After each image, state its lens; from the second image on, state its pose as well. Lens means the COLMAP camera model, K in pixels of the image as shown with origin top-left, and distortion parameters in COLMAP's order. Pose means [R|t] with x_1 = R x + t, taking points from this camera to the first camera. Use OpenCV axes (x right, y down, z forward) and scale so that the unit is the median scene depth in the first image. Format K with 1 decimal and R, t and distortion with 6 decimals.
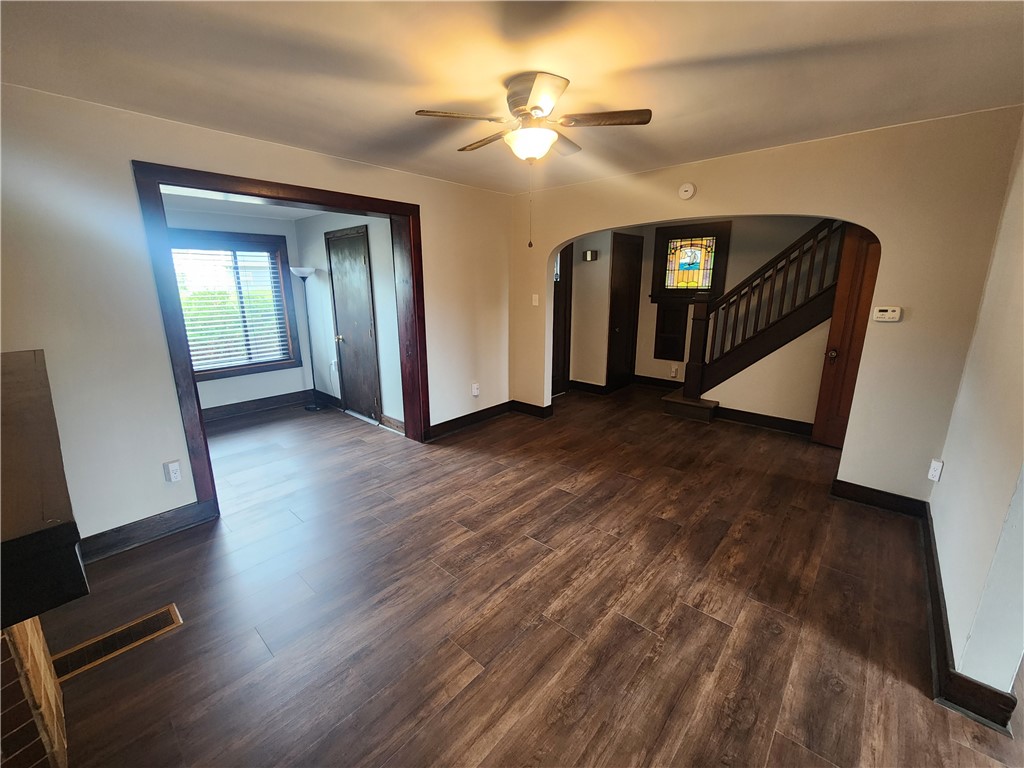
lens RADIAL K [[416.4, 0, 503.5], [0, 416.4, 378.8], [0, 0, 1]] dist [0.000390, -0.004083]
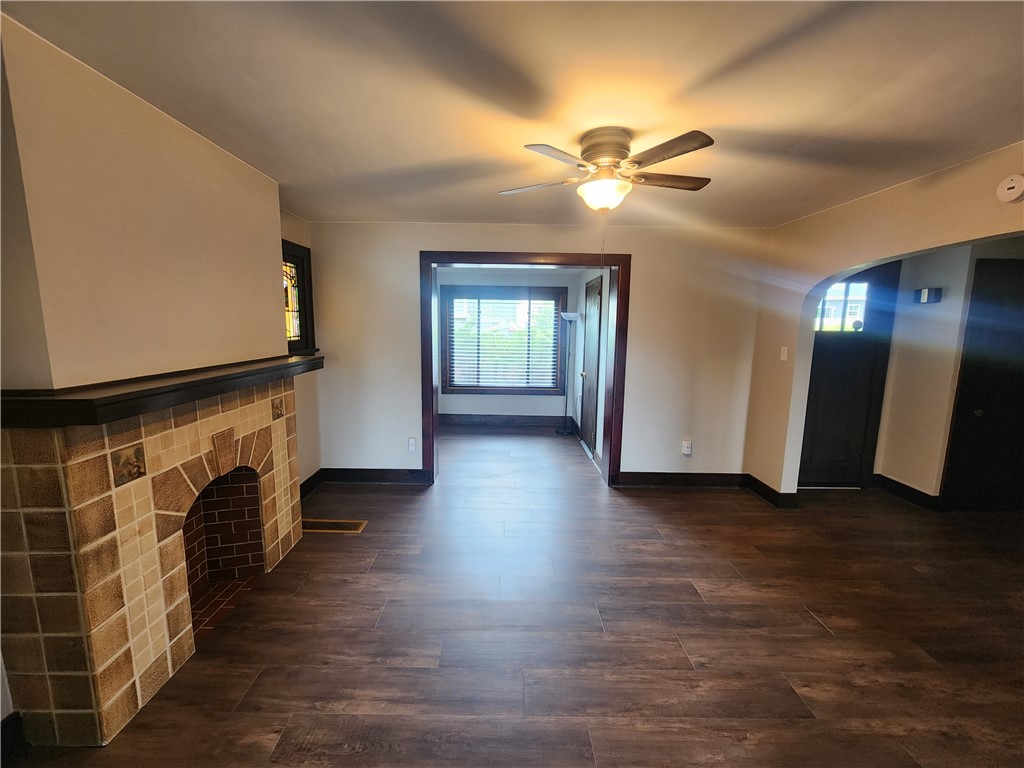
lens RADIAL K [[417.3, 0, 505.3], [0, 417.3, 378.6], [0, 0, 1]] dist [-0.002093, 0.000042]
pose [[0.674303, 0.116870, -0.729148, 0.346191], [-0.188749, 0.981875, -0.017174, -0.034938], [0.713926, 0.149206, 0.684140, 0.106649]]
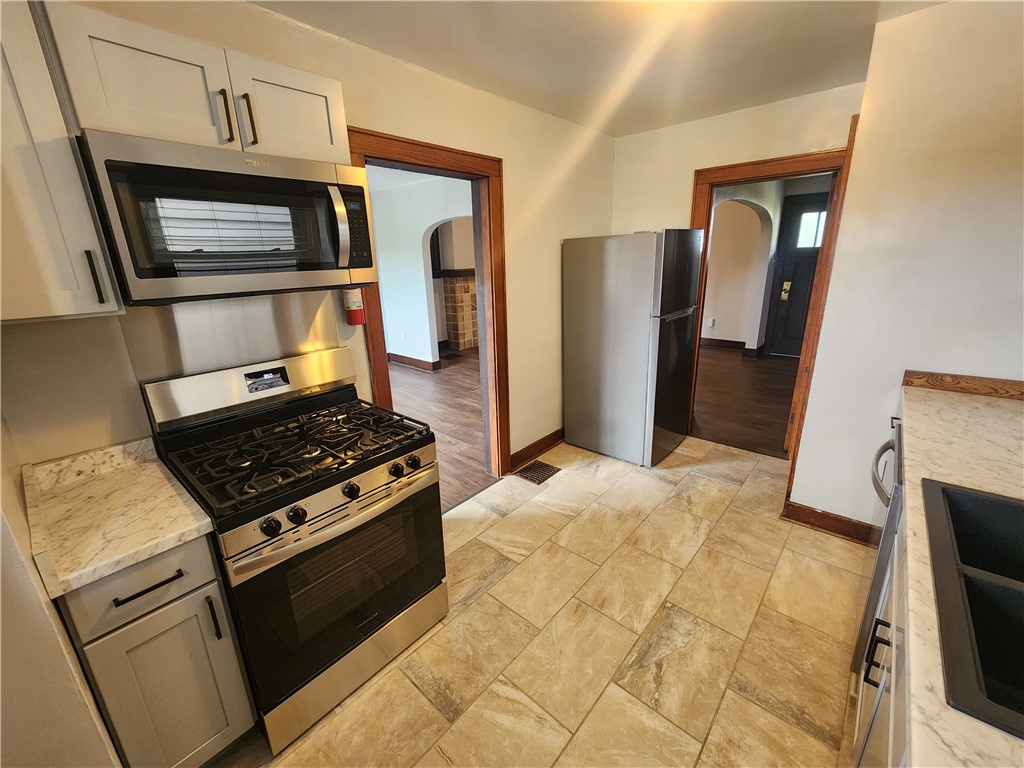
lens RADIAL K [[416.4, 0, 503.5], [0, 416.4, 378.8], [0, 0, 1]] dist [0.000390, -0.004083]
pose [[0.003363, 0.294668, -0.955594, 1.604724], [-0.204059, 0.935694, 0.287813, -0.073711], [0.978953, 0.194029, 0.063276, 0.251385]]
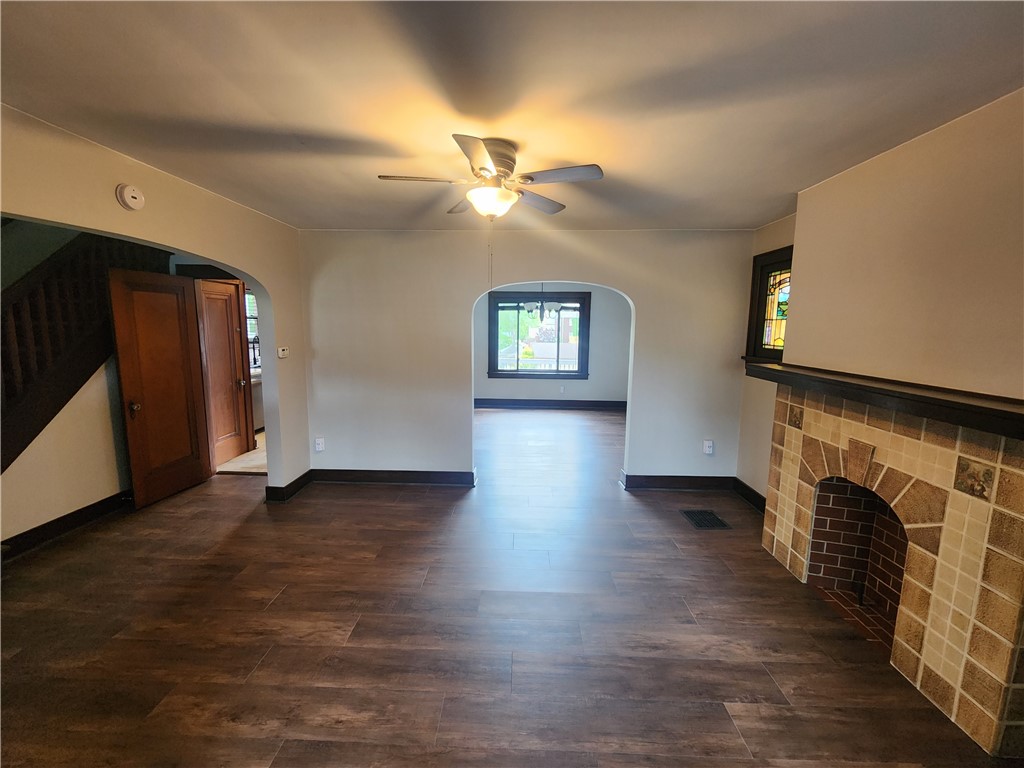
lens RADIAL K [[417.3, 0, 505.3], [0, 417.3, 378.6], [0, 0, 1]] dist [-0.002093, 0.000042]
pose [[-0.643990, -0.097565, 0.758787, -0.395357], [0.173139, 0.947514, 0.268776, -0.212222], [-0.745184, 0.304465, -0.593297, 0.869449]]
